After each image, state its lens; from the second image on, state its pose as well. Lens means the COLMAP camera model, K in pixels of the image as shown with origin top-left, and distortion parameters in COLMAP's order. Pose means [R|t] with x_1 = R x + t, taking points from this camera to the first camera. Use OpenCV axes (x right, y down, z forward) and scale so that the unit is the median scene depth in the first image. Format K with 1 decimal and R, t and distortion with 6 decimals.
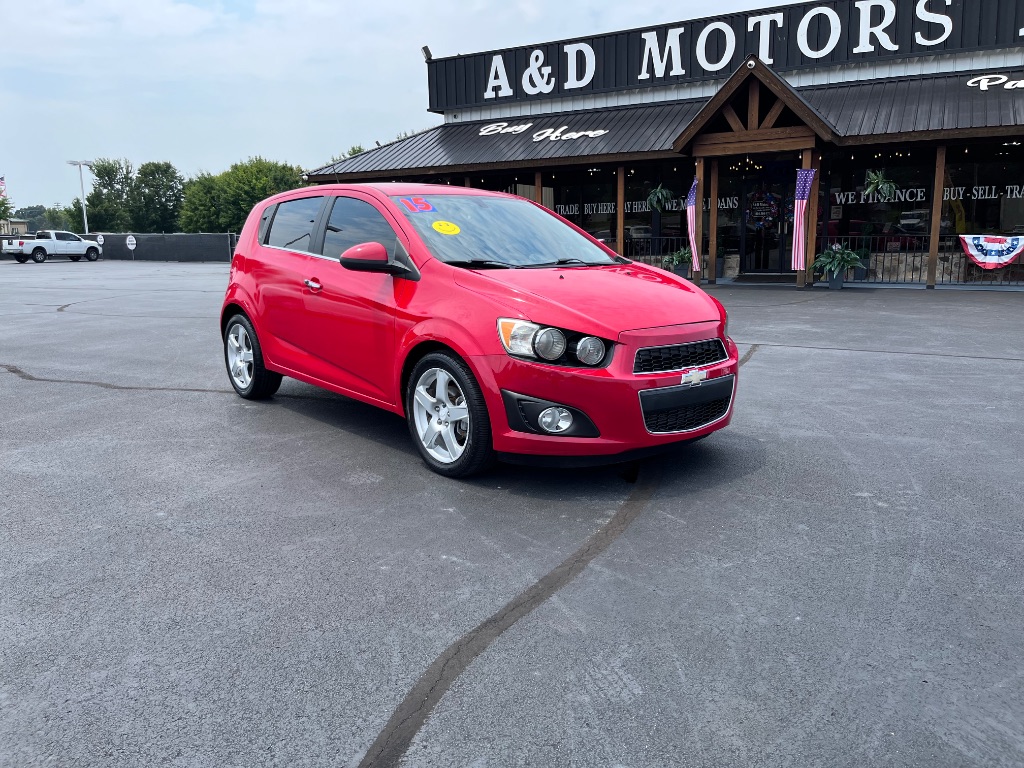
lens RADIAL K [[763.1, 0, 523.6], [0, 763.1, 372.9], [0, 0, 1]] dist [0.058369, -0.091861]
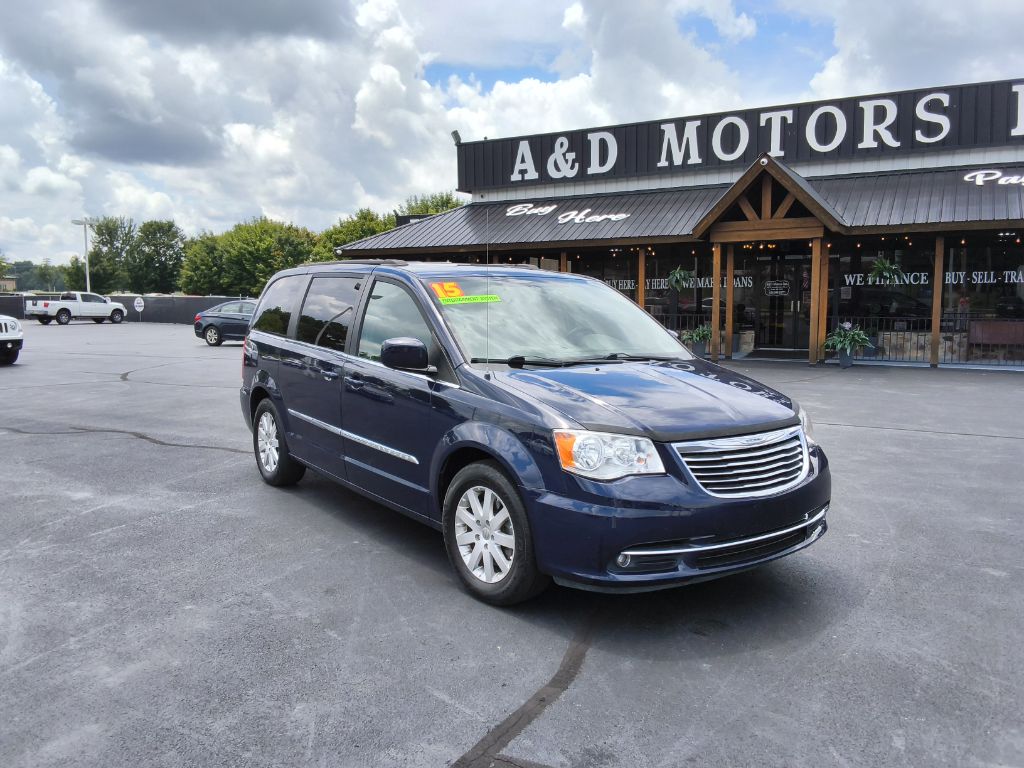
lens RADIAL K [[822.8, 0, 512.0], [0, 822.8, 384.0], [0, 0, 1]] dist [0.081840, -0.137367]
pose [[0.999927, 0.009540, -0.007369, -0.042961], [-0.009998, 0.997844, -0.064866, -0.003195], [0.006734, 0.064935, 0.997867, -0.135433]]
